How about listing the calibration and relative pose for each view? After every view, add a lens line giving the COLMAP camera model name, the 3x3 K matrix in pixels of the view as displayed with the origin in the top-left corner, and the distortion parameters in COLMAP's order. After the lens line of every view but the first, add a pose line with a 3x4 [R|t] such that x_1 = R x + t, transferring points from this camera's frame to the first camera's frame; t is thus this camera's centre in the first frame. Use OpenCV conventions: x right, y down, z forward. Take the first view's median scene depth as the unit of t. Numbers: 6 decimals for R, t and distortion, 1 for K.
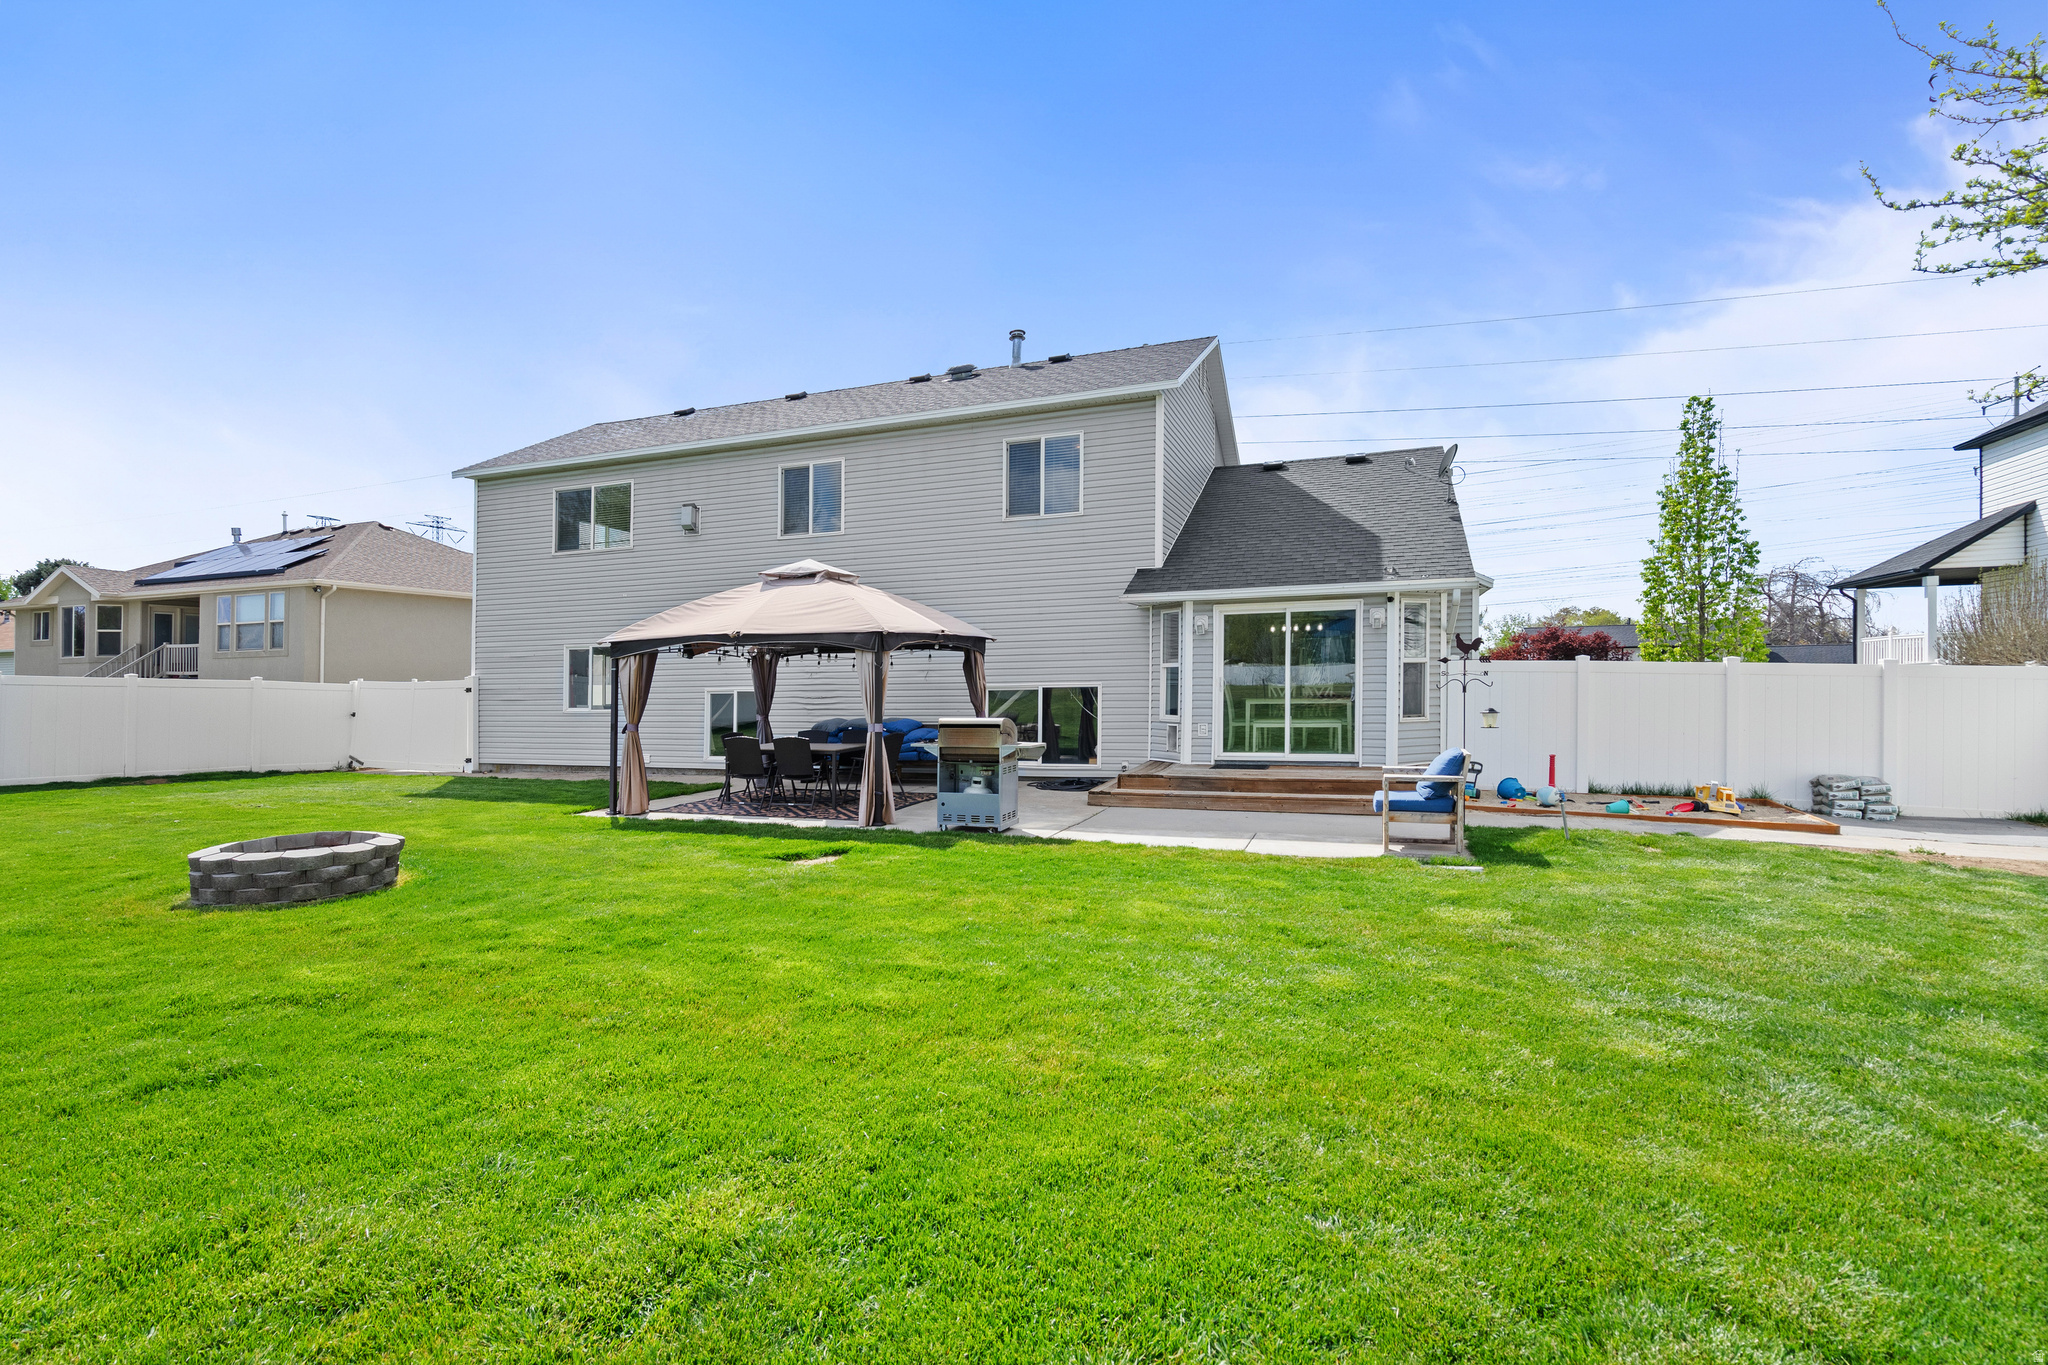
lens RADIAL K [[951.6, 0, 1008.1], [0, 951.6, 682.9], [0, 0, 1]] dist [0.003615, 0.000191]
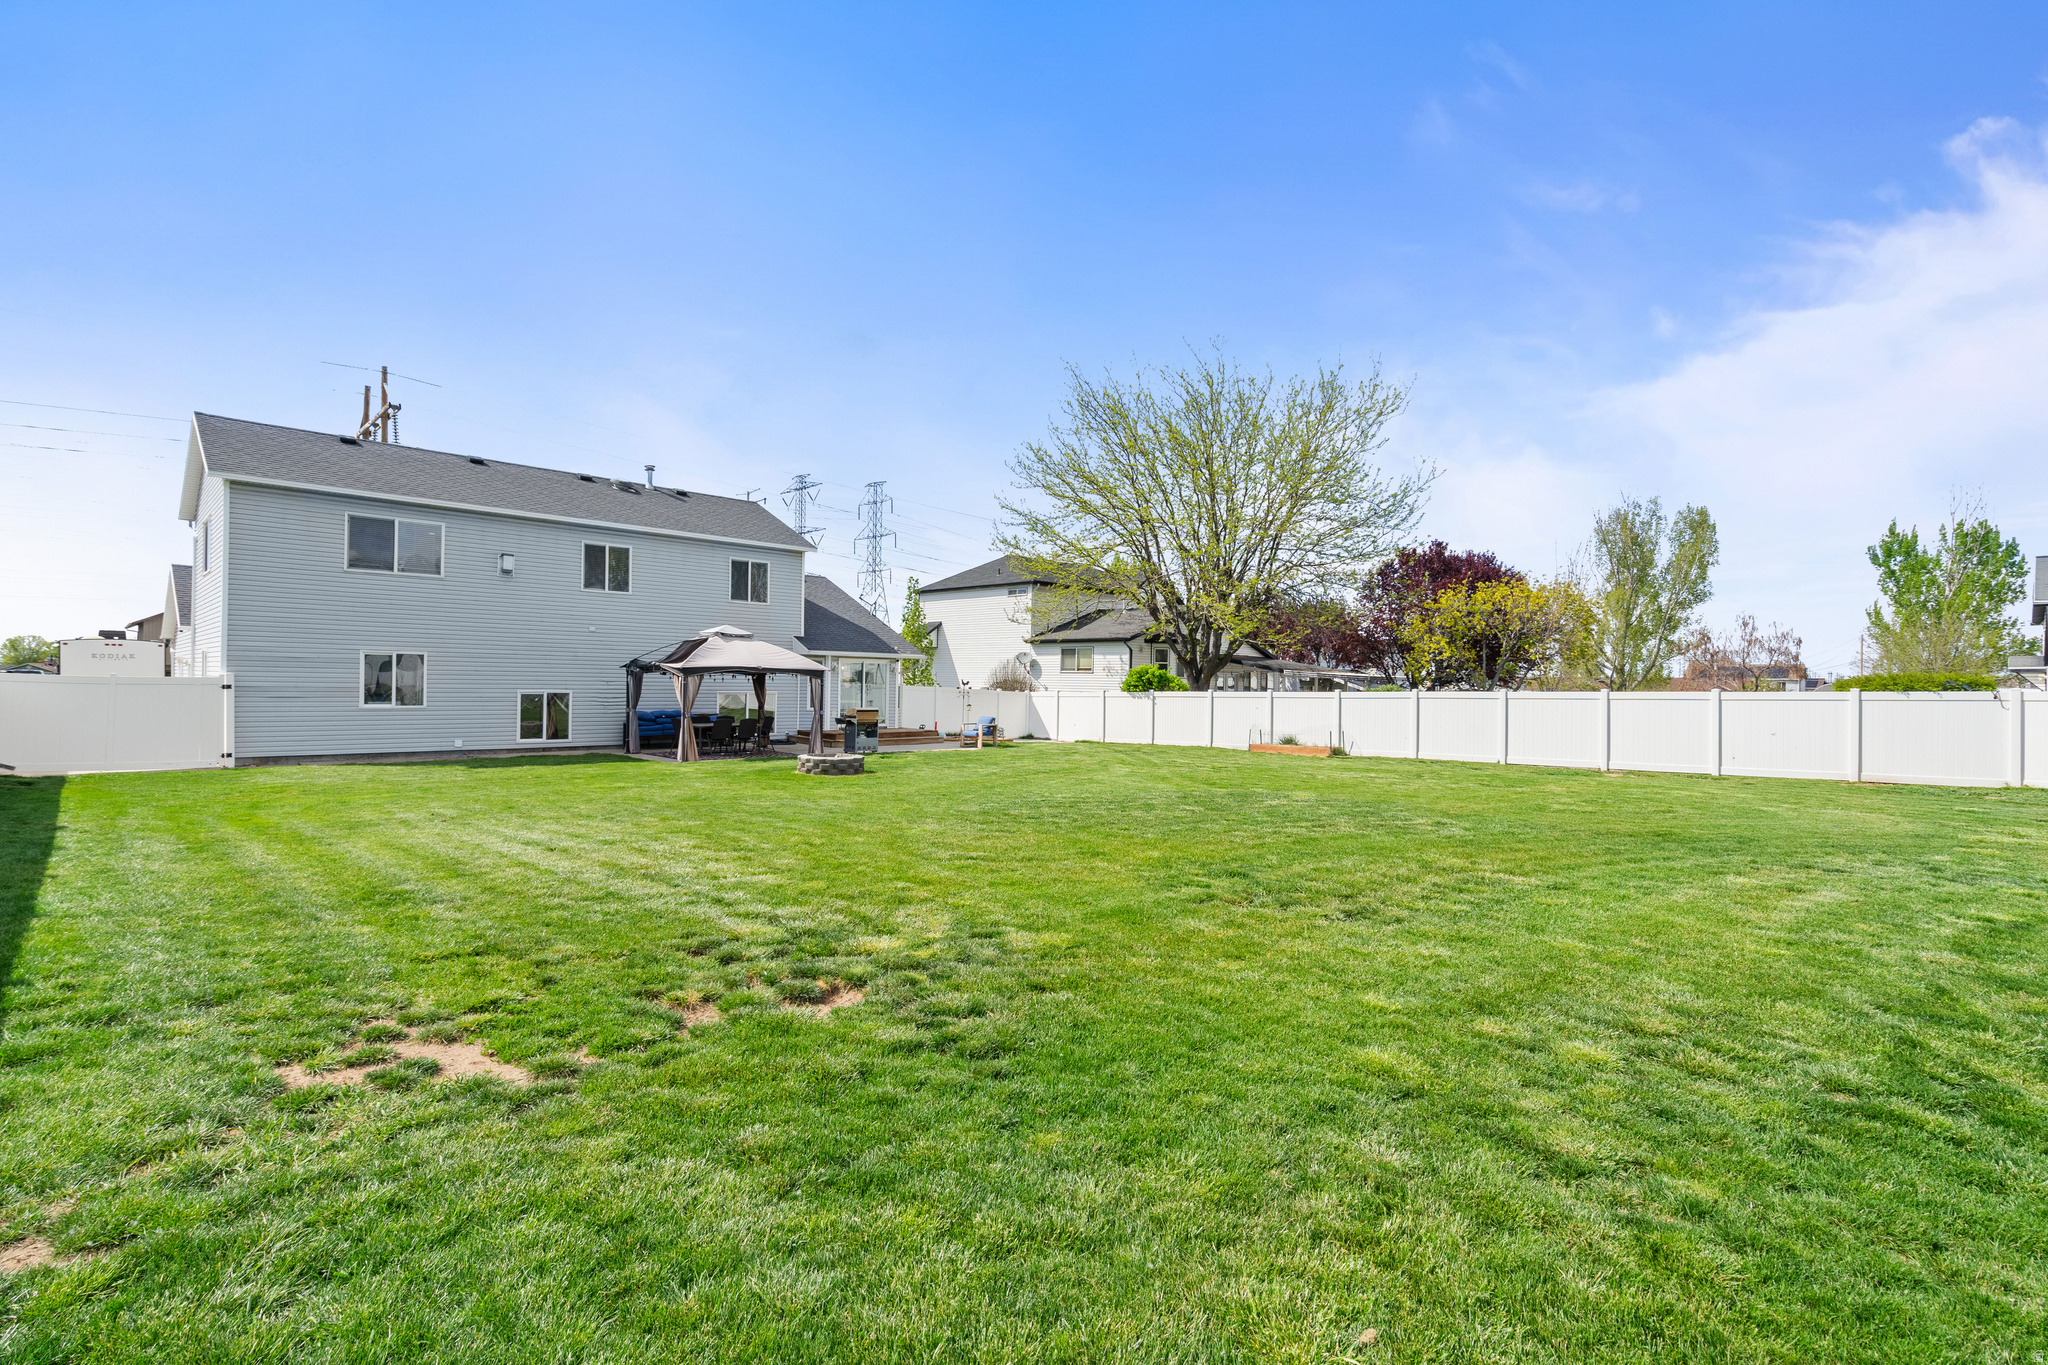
lens RADIAL K [[991.4, 0, 1018.8], [0, 991.4, 684.8], [0, 0, 1]] dist [0.024895, 0.000070]
pose [[0.406090, 0.022190, 0.913564, -1.557972], [-0.017622, 0.999709, -0.016449, 0.010152], [-0.913663, -0.009419, 0.406363, -0.286245]]
